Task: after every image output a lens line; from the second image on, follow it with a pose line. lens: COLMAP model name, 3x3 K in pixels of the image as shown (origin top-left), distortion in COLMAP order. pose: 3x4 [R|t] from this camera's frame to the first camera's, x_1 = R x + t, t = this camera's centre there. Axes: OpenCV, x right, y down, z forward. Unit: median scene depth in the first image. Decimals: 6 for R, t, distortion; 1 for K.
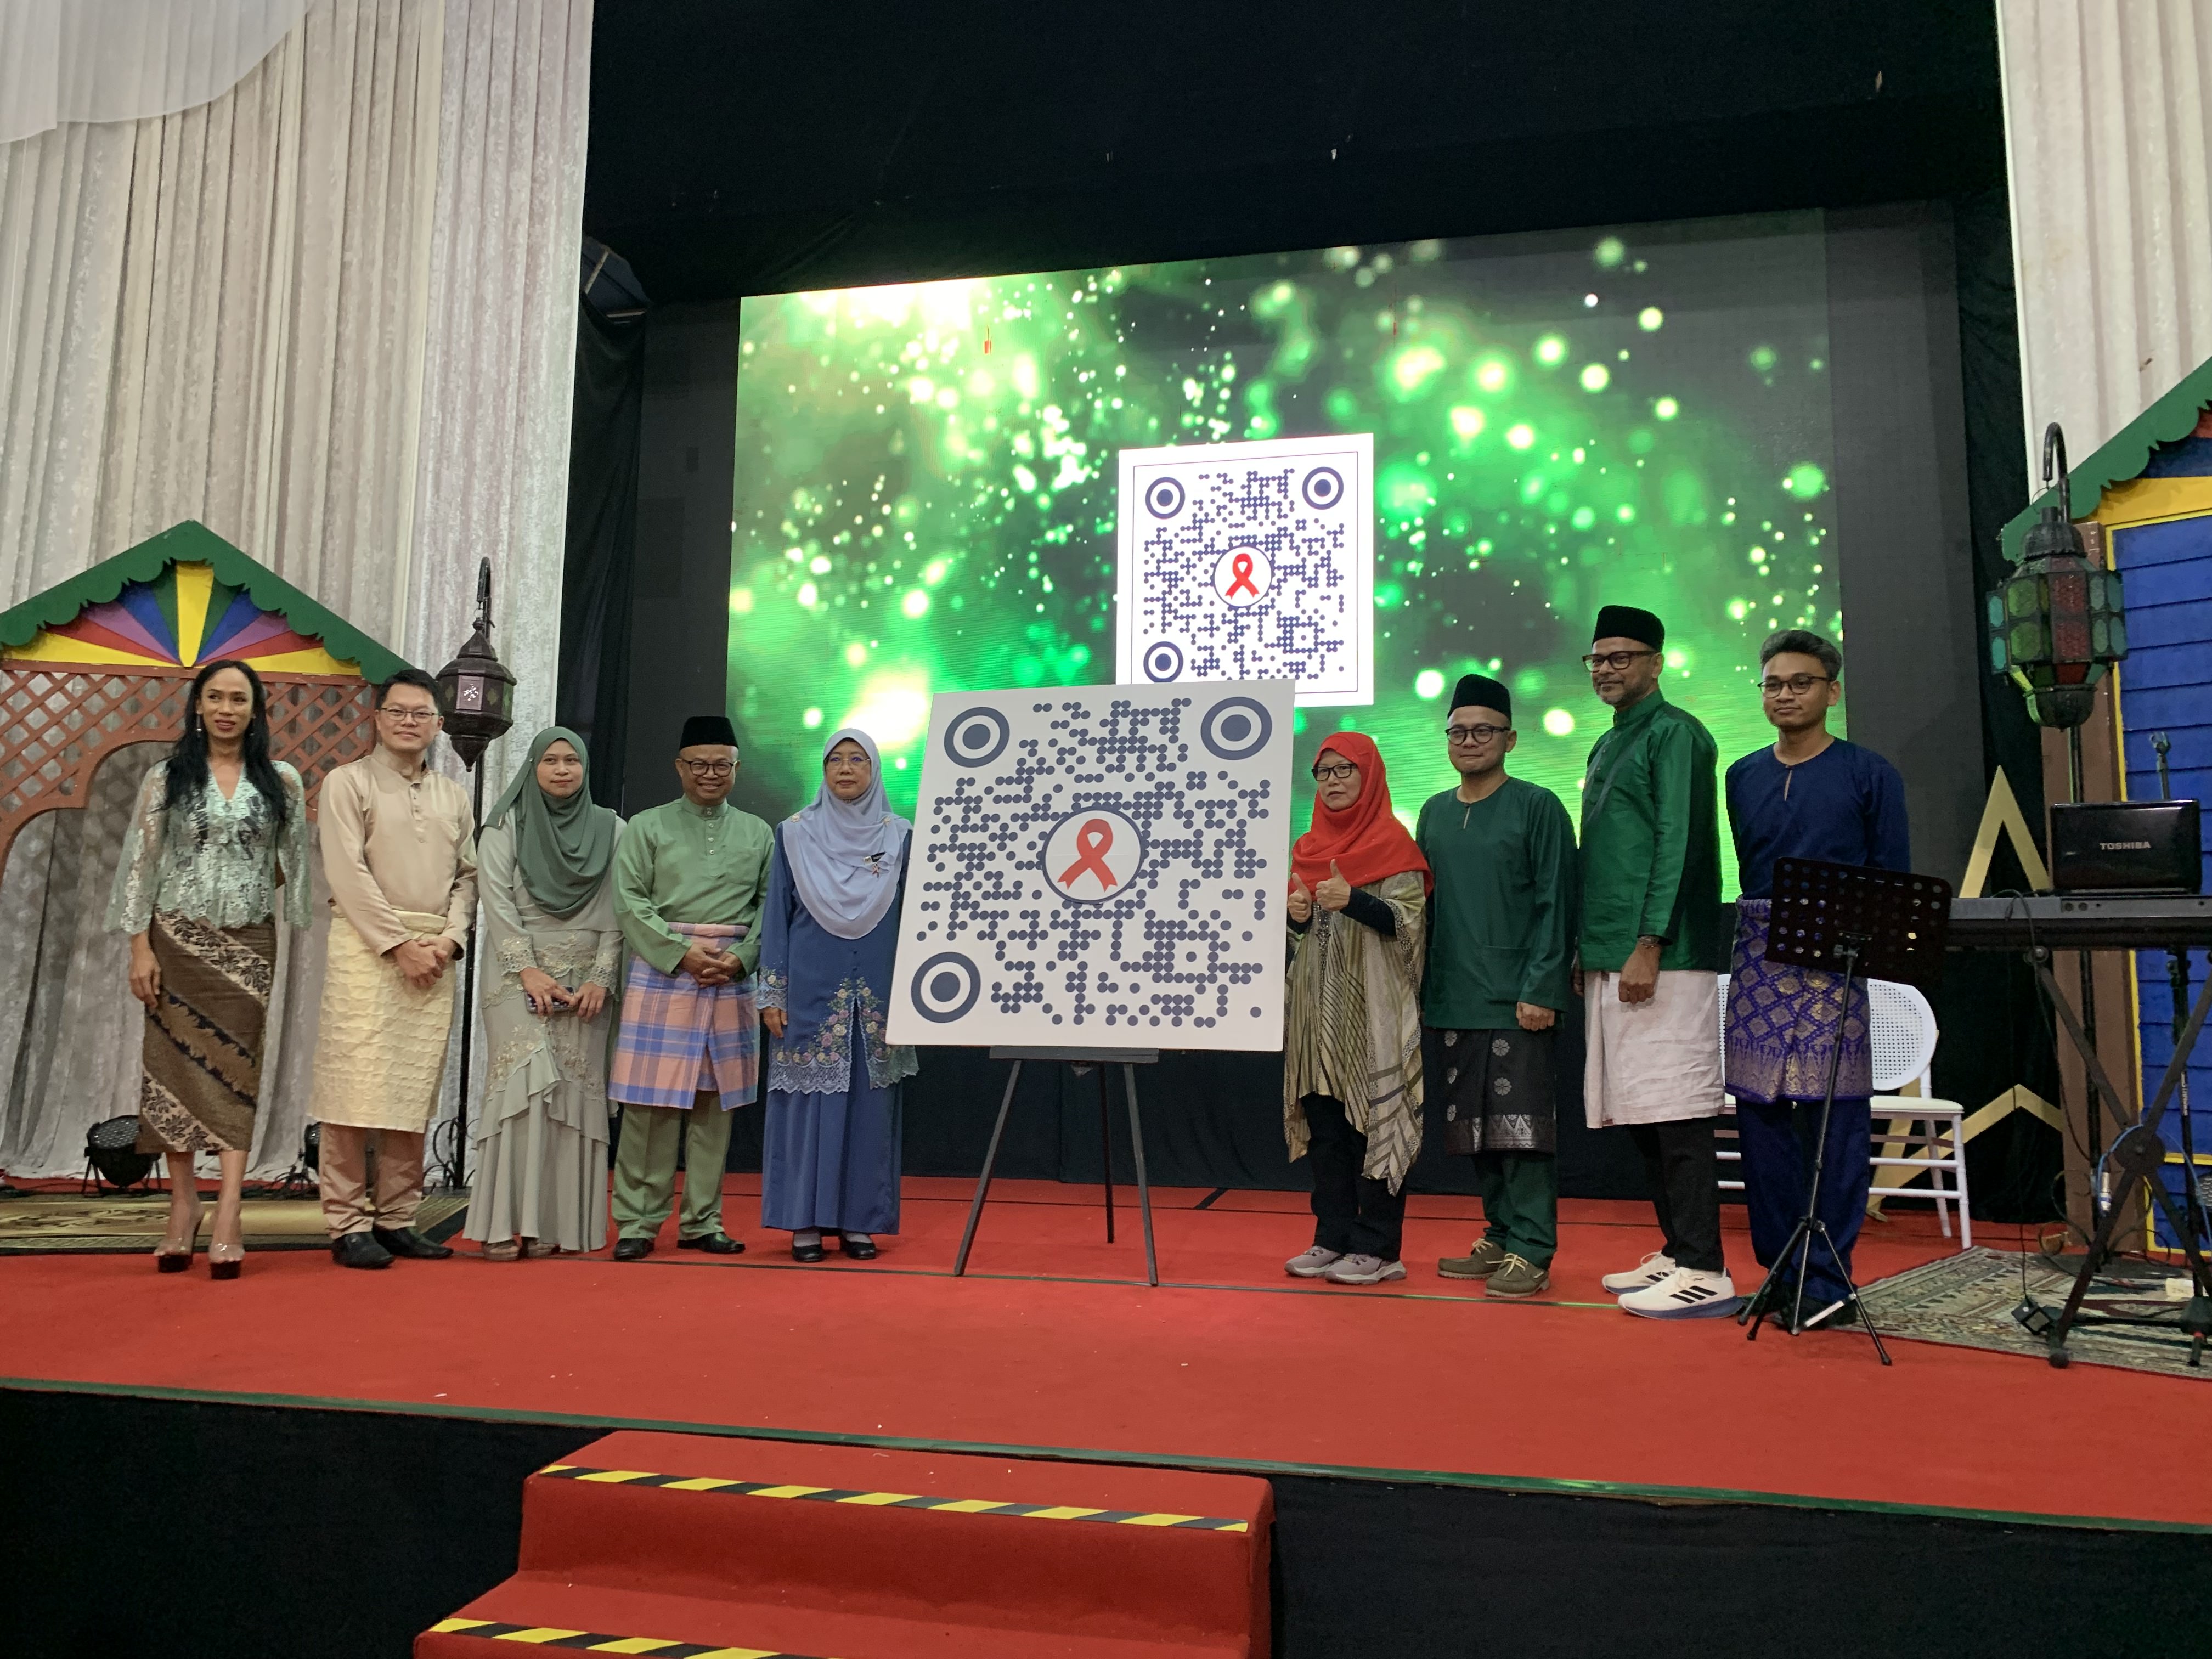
lens RADIAL K [[1669.1, 0, 1103.8], [0, 1669.1, 792.2], [0, 0, 1]] dist [0.079806, -0.057135]
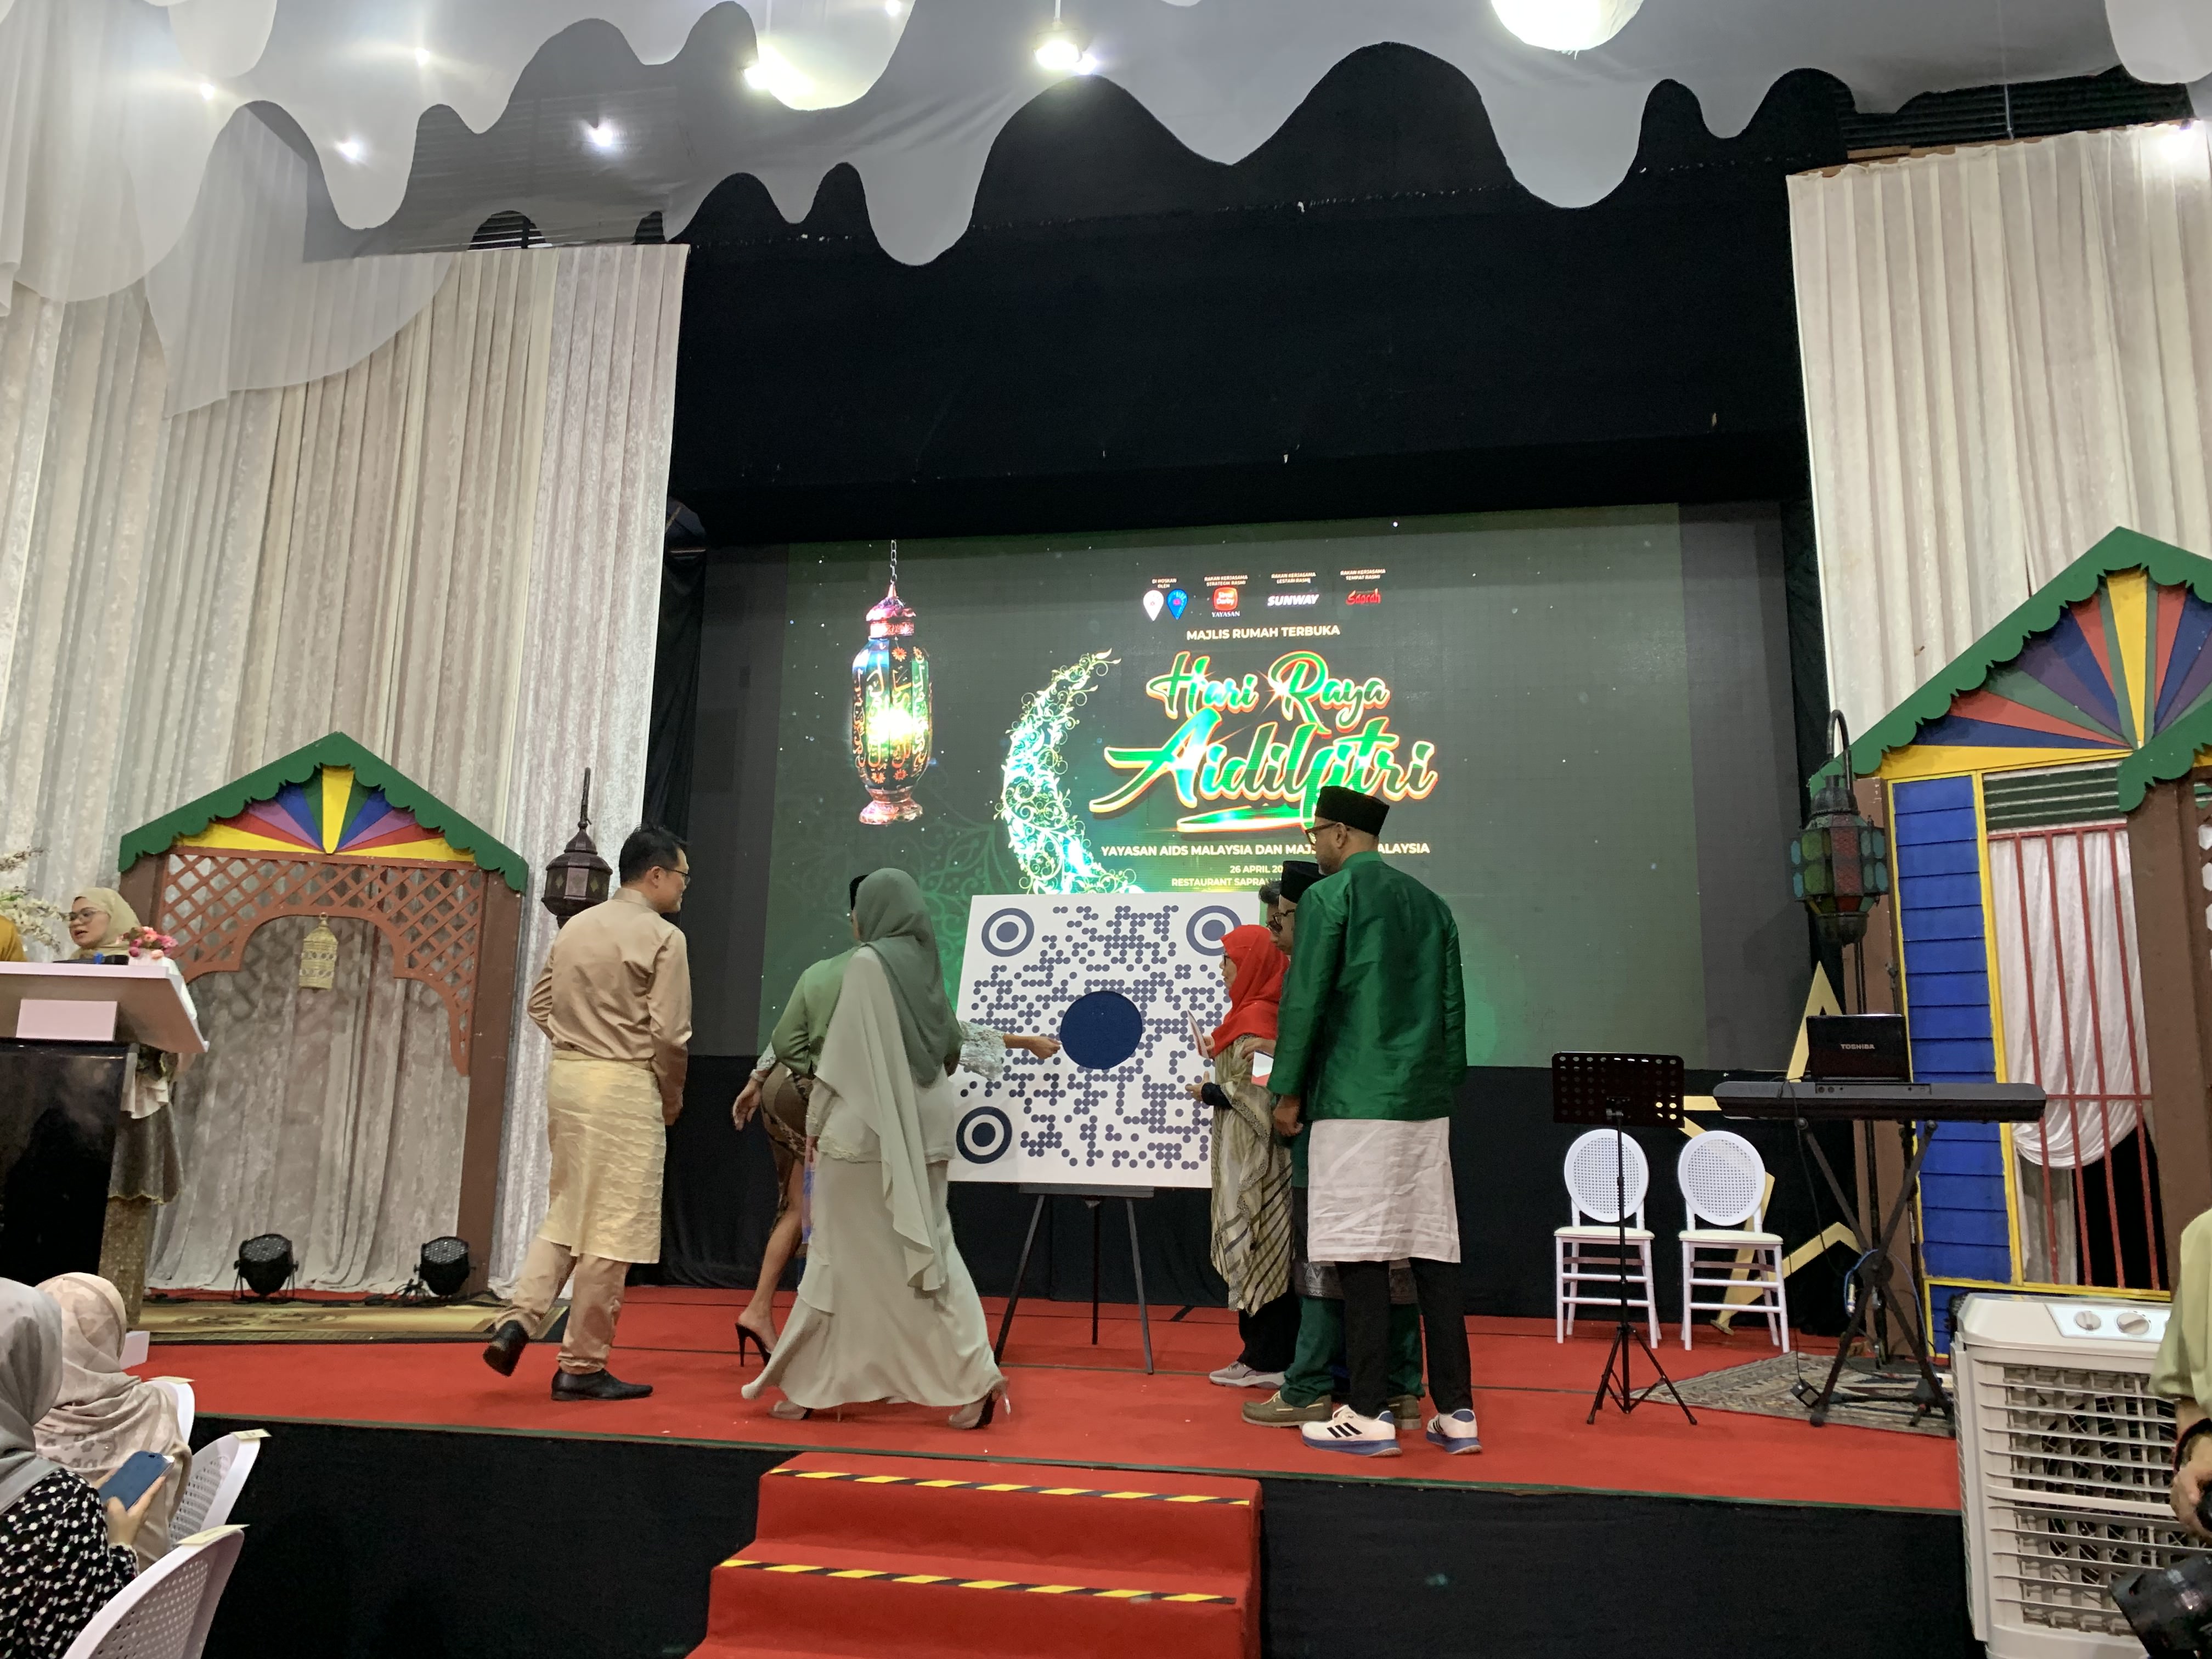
lens RADIAL K [[1706.5, 0, 1081.7], [0, 1706.5, 798.0], [0, 0, 1]] dist [0.081168, -0.108247]
pose [[0.999310, 0.017478, 0.032775, -0.057374], [-0.015136, 0.997403, -0.070416, -0.039804], [-0.033921, 0.069871, 0.996979, -0.261034]]
